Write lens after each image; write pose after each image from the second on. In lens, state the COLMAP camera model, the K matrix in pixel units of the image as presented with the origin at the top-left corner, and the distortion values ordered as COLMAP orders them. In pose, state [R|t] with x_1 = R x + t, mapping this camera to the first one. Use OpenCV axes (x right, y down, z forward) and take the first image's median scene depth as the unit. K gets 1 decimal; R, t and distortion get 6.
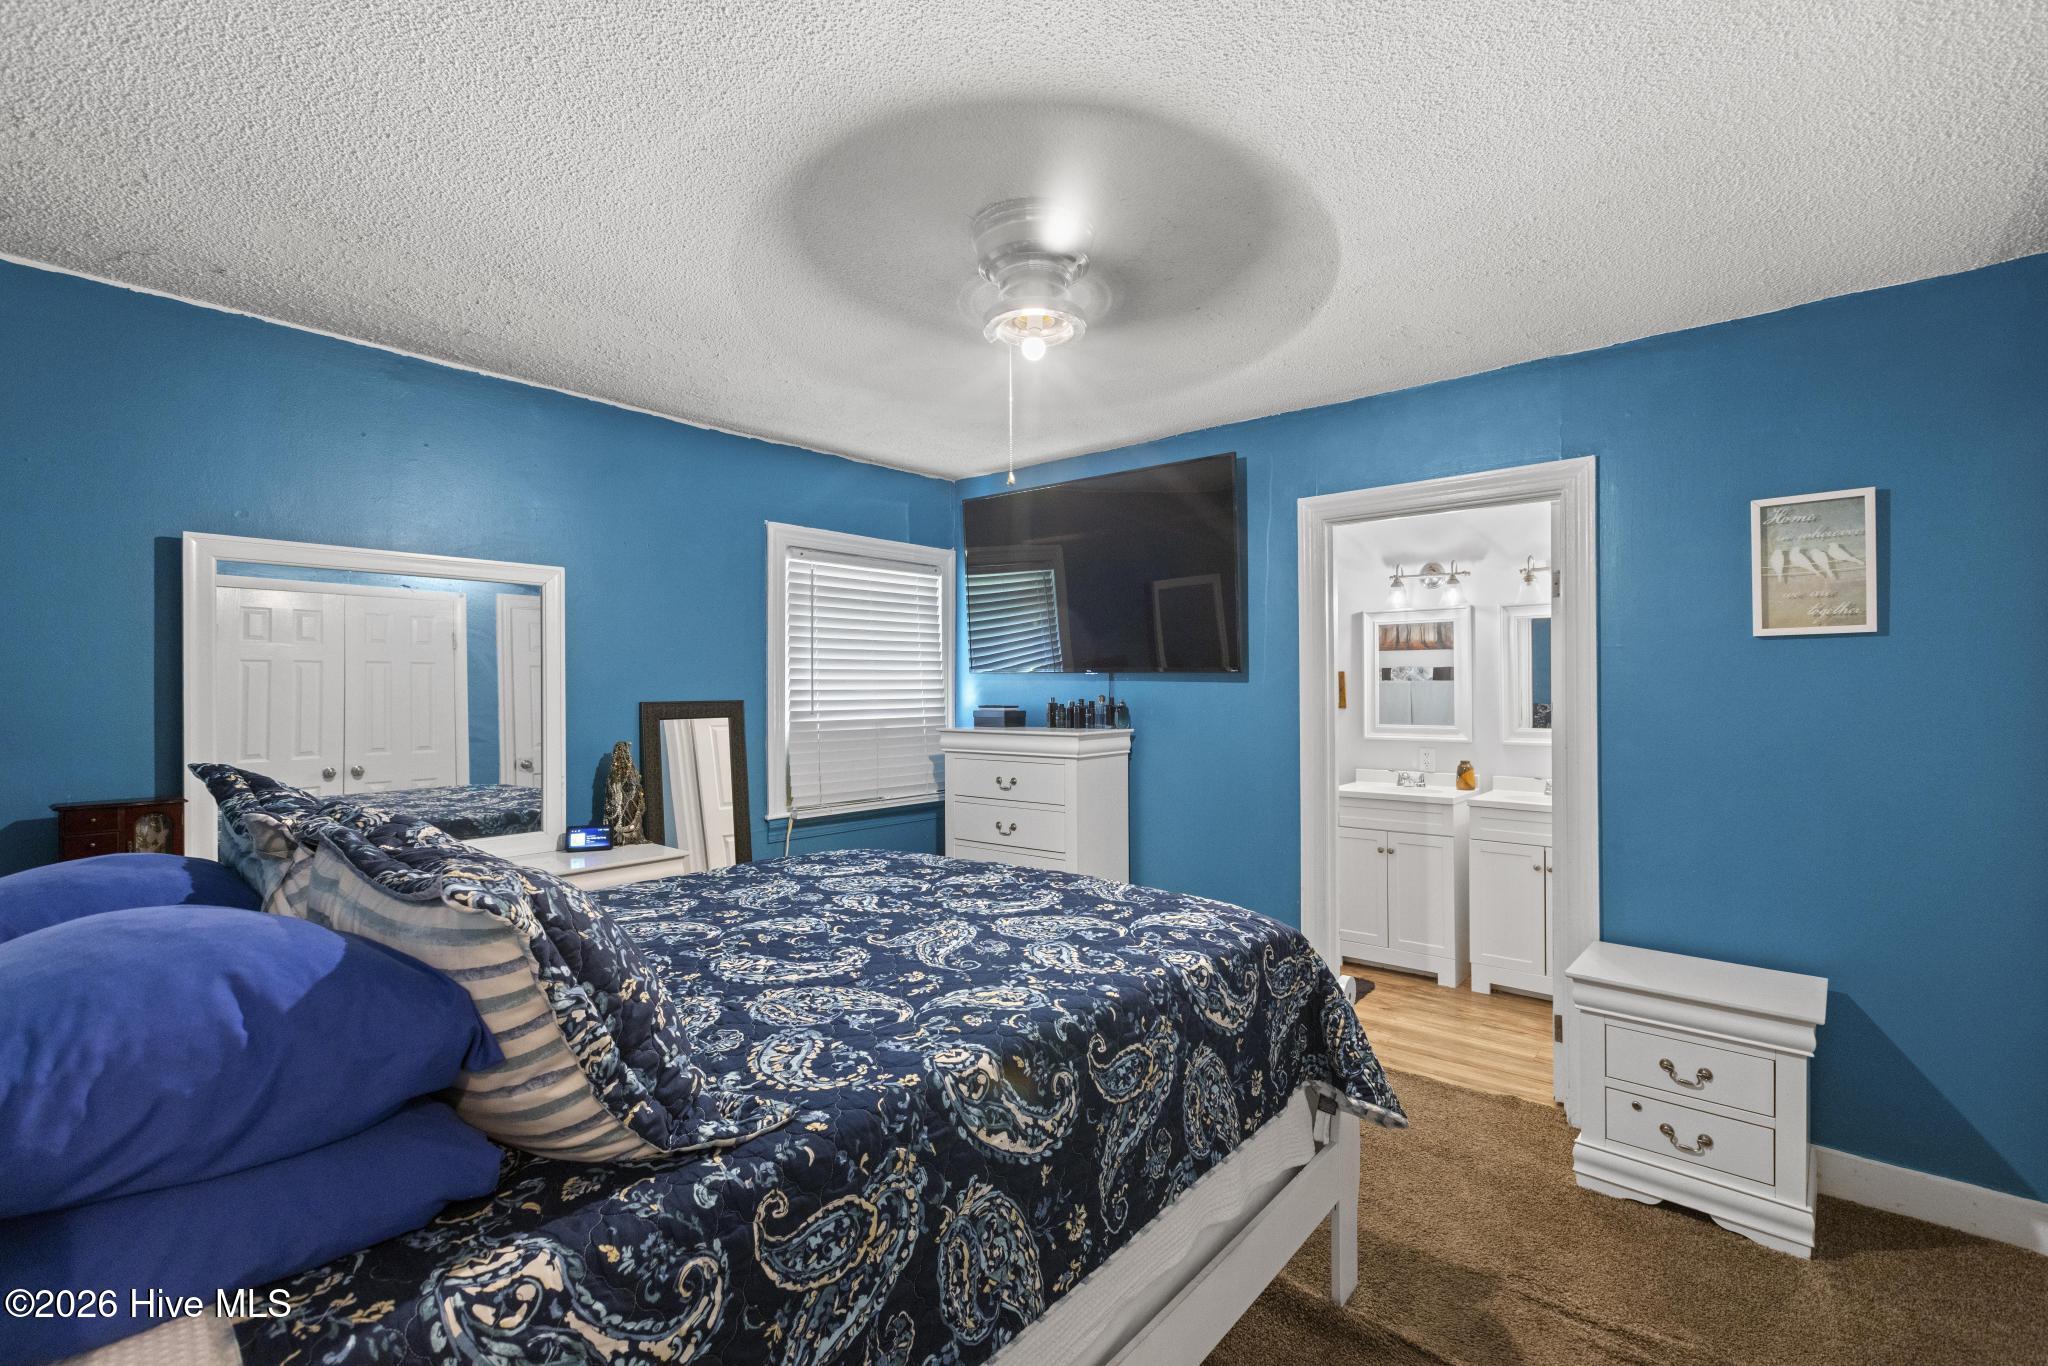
lens RADIAL K [[913.8, 0, 1032.4], [0, 913.8, 692.9], [0, 0, 1]] dist [-0.000185, 0.000023]
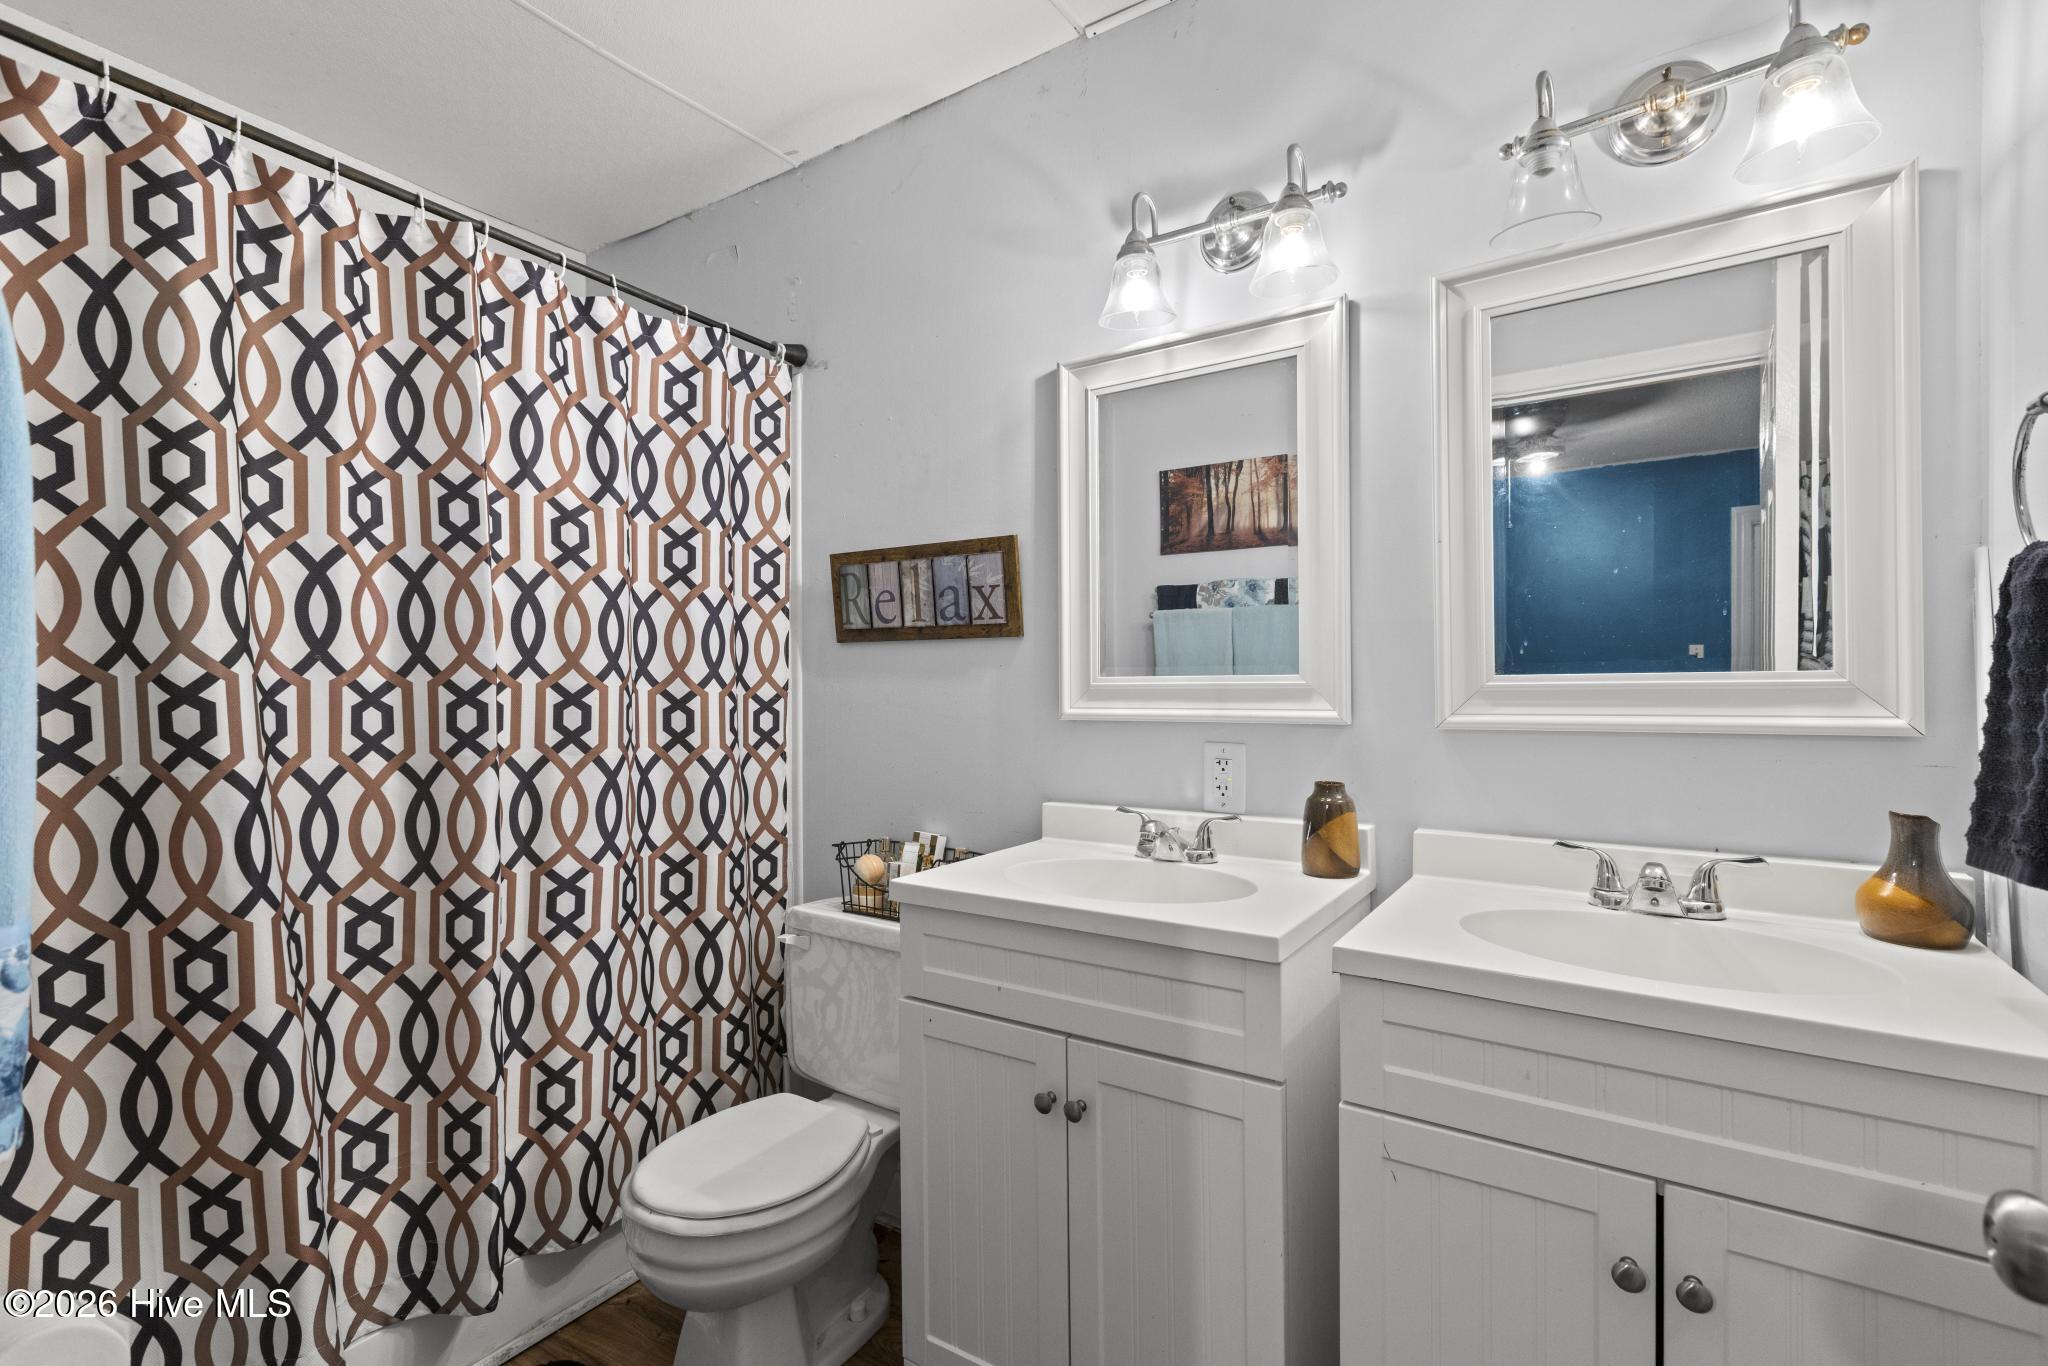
lens RADIAL K [[913.8, 0, 1032.4], [0, 913.8, 692.9], [0, 0, 1]] dist [-0.000185, 0.000023]
pose [[0.993436, -0.001768, 0.114376, 0.246692], [0.001186, 0.999986, 0.005157, 0.030613], [-0.114384, -0.004987, 0.993424, 0.513441]]
